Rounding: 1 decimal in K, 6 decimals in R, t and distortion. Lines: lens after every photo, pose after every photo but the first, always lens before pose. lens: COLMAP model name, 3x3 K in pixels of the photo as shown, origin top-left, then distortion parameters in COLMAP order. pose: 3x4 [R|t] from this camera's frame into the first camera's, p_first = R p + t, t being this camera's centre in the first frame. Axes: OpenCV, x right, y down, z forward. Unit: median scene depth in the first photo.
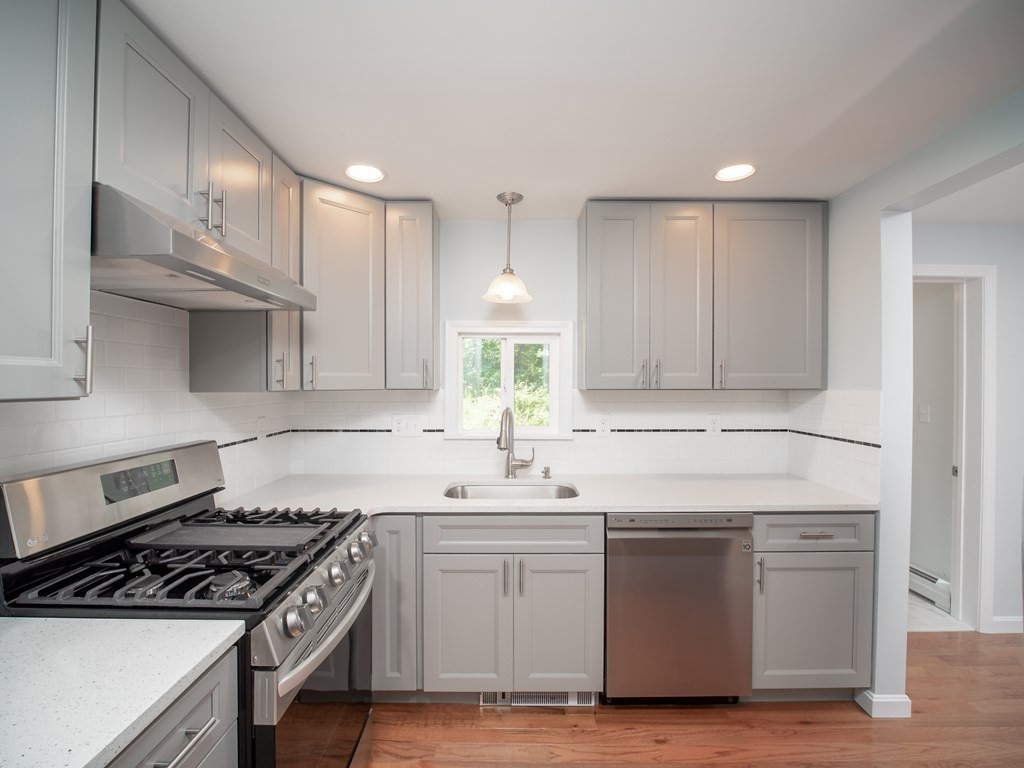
lens RADIAL K [[471.4, 0, 507.1], [0, 471.4, 382.9], [0, 0, 1]] dist [-0.019220, -0.000188]
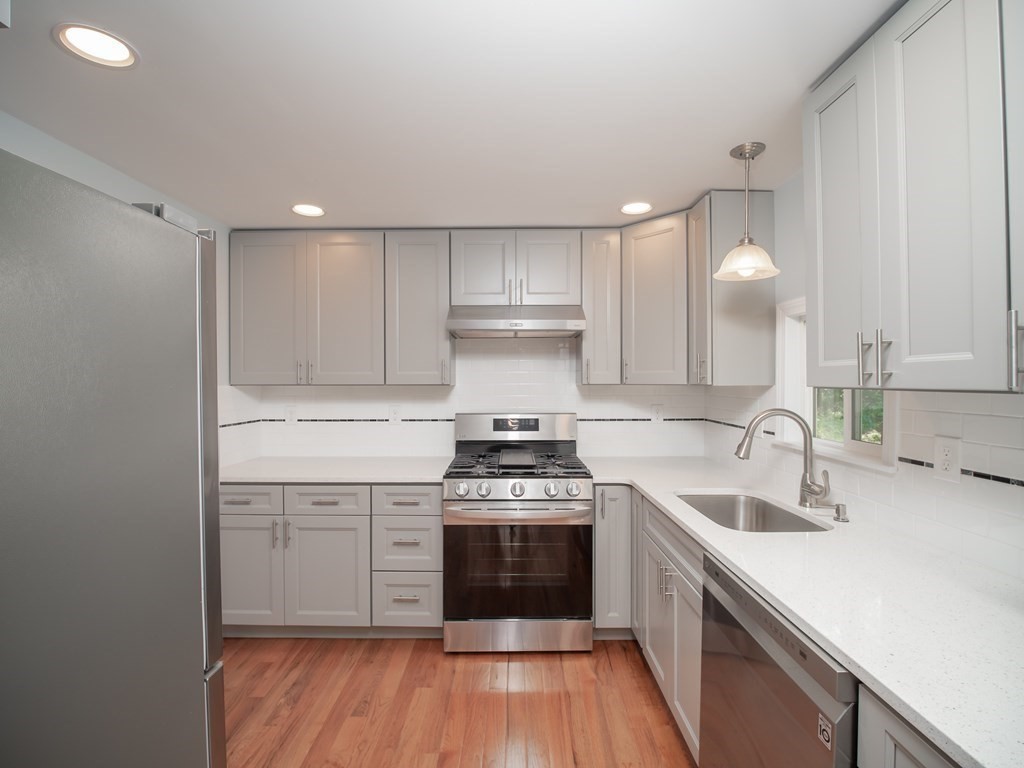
lens RADIAL K [[471.4, 0, 507.1], [0, 471.4, 382.9], [0, 0, 1]] dist [-0.019220, -0.000188]
pose [[-0.011296, 0.005074, -0.999923, 0.929243], [0.000579, 0.999987, 0.005068, 0.005099], [0.999936, -0.000522, -0.011298, 0.671016]]
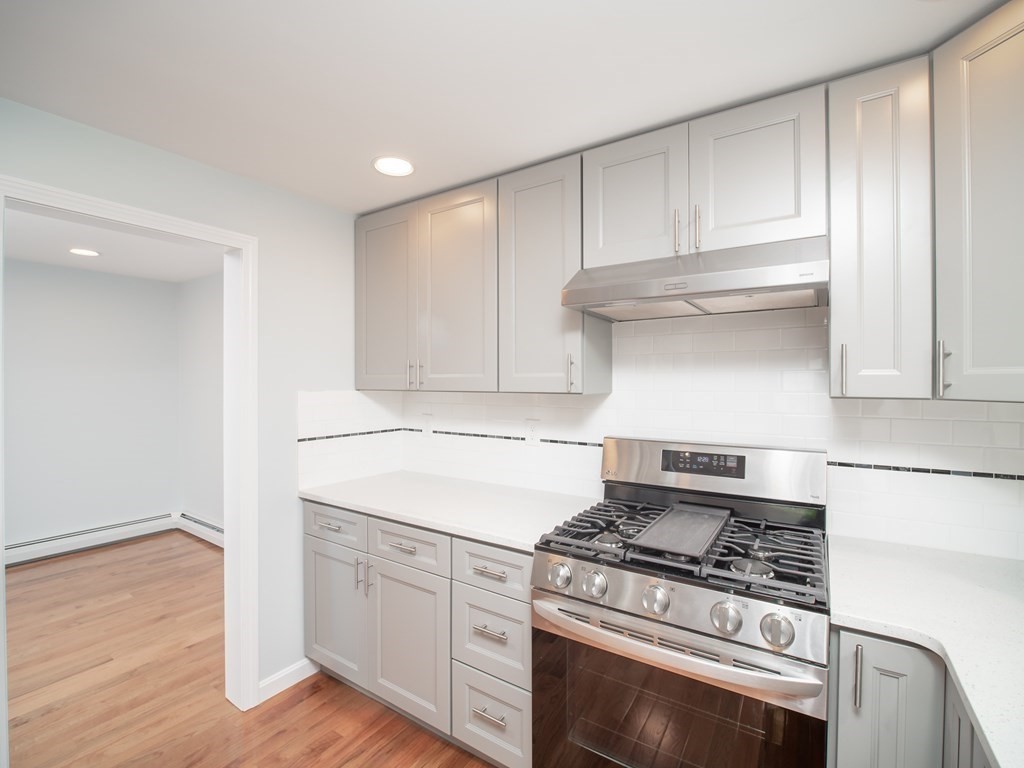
lens RADIAL K [[471.4, 0, 507.1], [0, 471.4, 382.9], [0, 0, 1]] dist [-0.019220, -0.000188]
pose [[-0.556614, 0.004020, -0.830761, 0.367773], [-0.001466, 0.999982, 0.005821, -0.007549], [0.830770, 0.004458, -0.556598, 0.861695]]
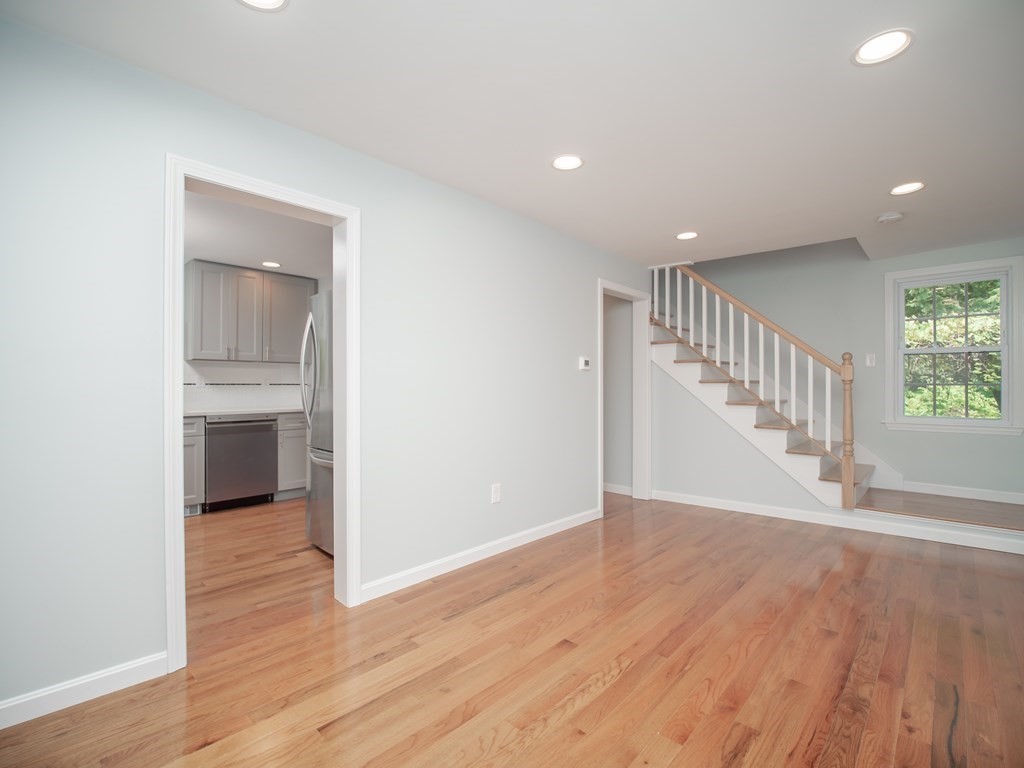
lens RADIAL K [[471.4, 0, 507.1], [0, 471.4, 382.9], [0, 0, 1]] dist [-0.019220, -0.000188]
pose [[0.678952, 0.004907, 0.734167, -0.400244], [-0.001060, 0.999983, -0.005704, 0.136334], [-0.734182, 0.003095, 0.678945, -1.375843]]
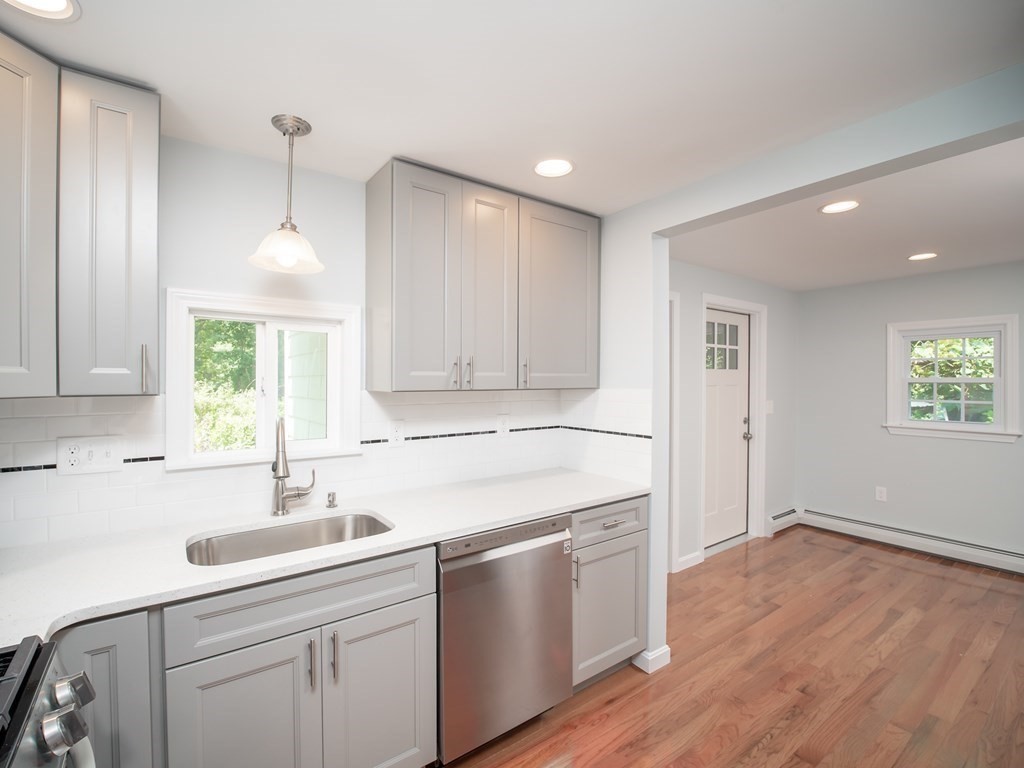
lens RADIAL K [[471.4, 0, 507.1], [0, 471.4, 382.9], [0, 0, 1]] dist [-0.019220, -0.000188]
pose [[0.806619, -0.004615, 0.591054, -0.171242], [0.002619, 0.999988, 0.004235, -0.004388], [-0.591066, -0.001868, 0.806621, 0.263343]]
